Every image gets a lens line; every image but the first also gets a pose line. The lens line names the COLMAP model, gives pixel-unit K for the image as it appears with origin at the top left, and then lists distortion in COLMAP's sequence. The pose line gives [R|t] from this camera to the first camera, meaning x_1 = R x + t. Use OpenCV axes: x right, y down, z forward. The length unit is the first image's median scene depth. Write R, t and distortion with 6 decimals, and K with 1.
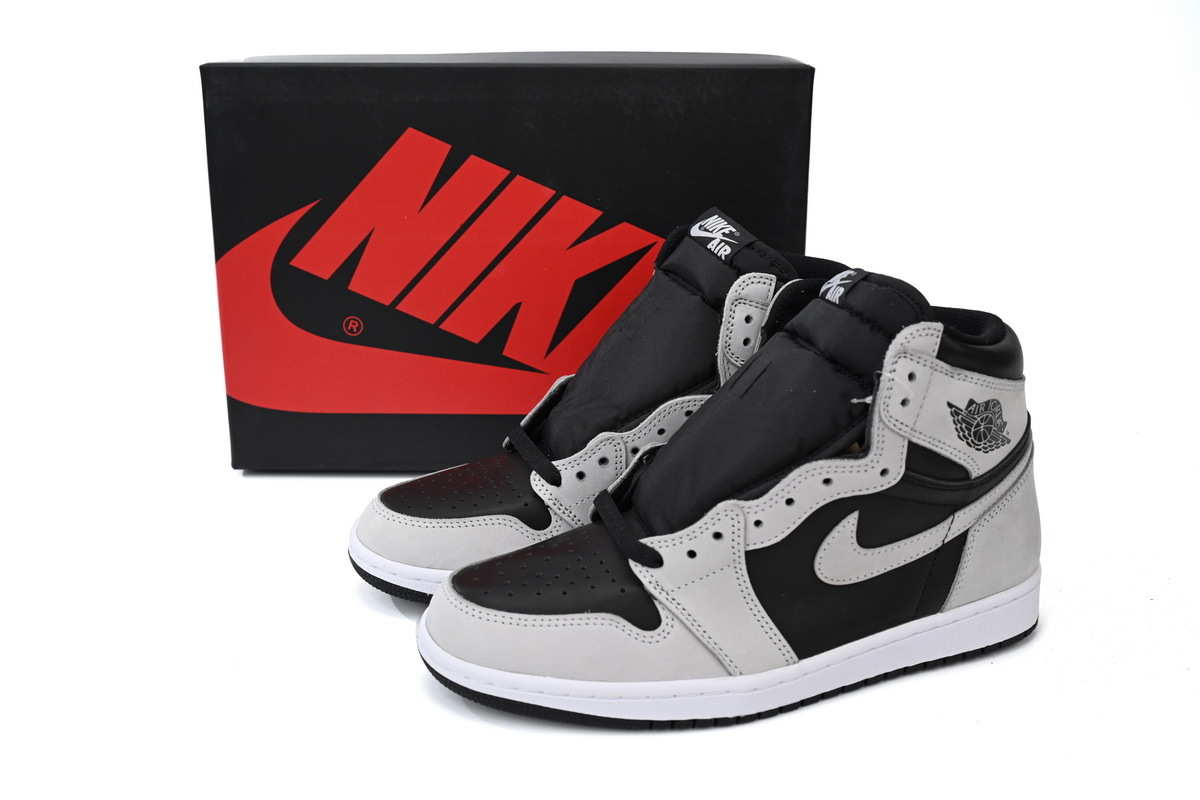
lens RADIAL K [[1310.9, 0, 600.0], [0, 1310.9, 400.0], [0, 0, 1]] dist [0.011478, 0.005595]
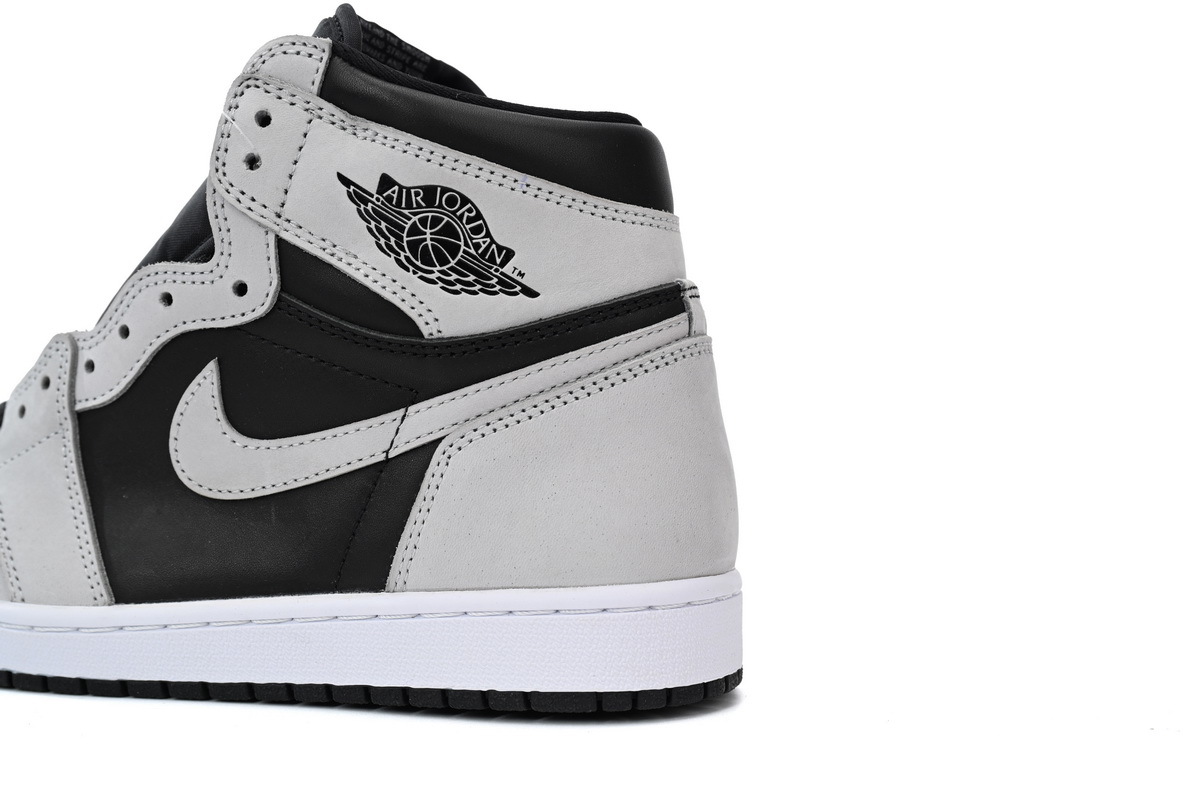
lens RADIAL K [[1759.8, 0, 600.0], [0, 1759.8, 400.0], [0, 0, 1]] dist [0.013831, -0.046001]
pose [[0.783164, 0.029645, -0.621108, 0.842978], [-0.209141, 0.953228, -0.218213, 0.243871], [0.585588, 0.300795, 0.752734, 0.501544]]
